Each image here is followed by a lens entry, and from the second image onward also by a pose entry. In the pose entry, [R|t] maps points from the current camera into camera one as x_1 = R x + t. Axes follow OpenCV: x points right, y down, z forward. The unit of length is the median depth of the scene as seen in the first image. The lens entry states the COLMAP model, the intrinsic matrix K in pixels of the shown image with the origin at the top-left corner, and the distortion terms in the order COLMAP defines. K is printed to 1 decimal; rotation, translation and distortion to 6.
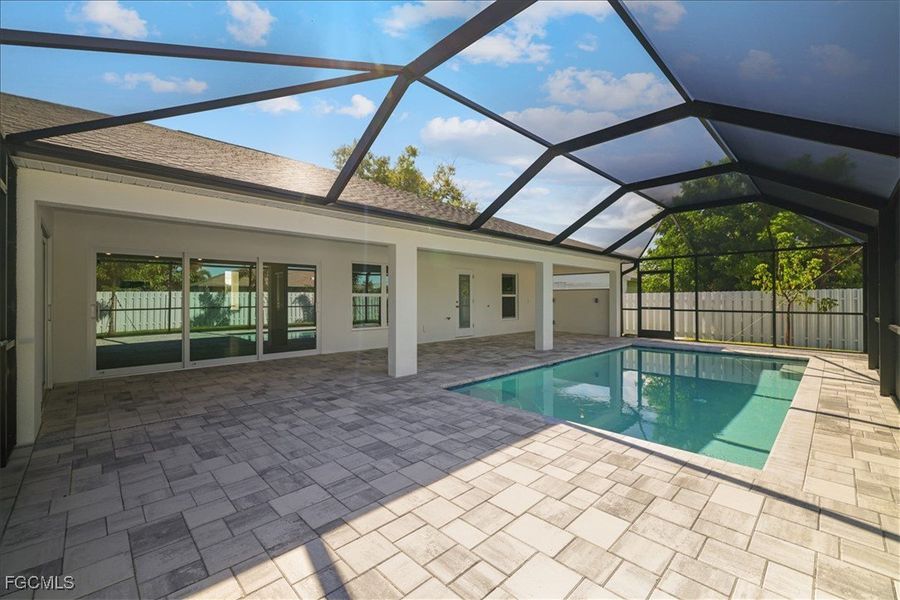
lens RADIAL K [[376.4, 0, 450.2], [0, 376.4, 298.9], [0, 0, 1]] dist [0.000816, -0.000078]
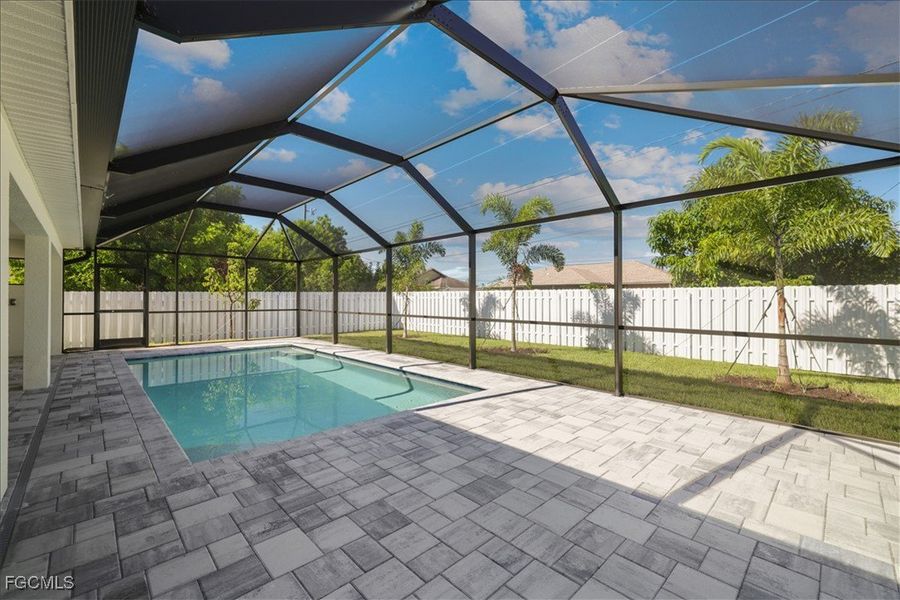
lens RADIAL K [[376.4, 0, 456.4], [0, 376.4, 297.2], [0, 0, 1]] dist [0.000816, -0.000078]
pose [[0.000639, 0.005005, 0.999987, -0.824029], [0.000110, 0.999987, -0.005005, -0.002536], [-1.000000, 0.000113, 0.000639, 0.880939]]
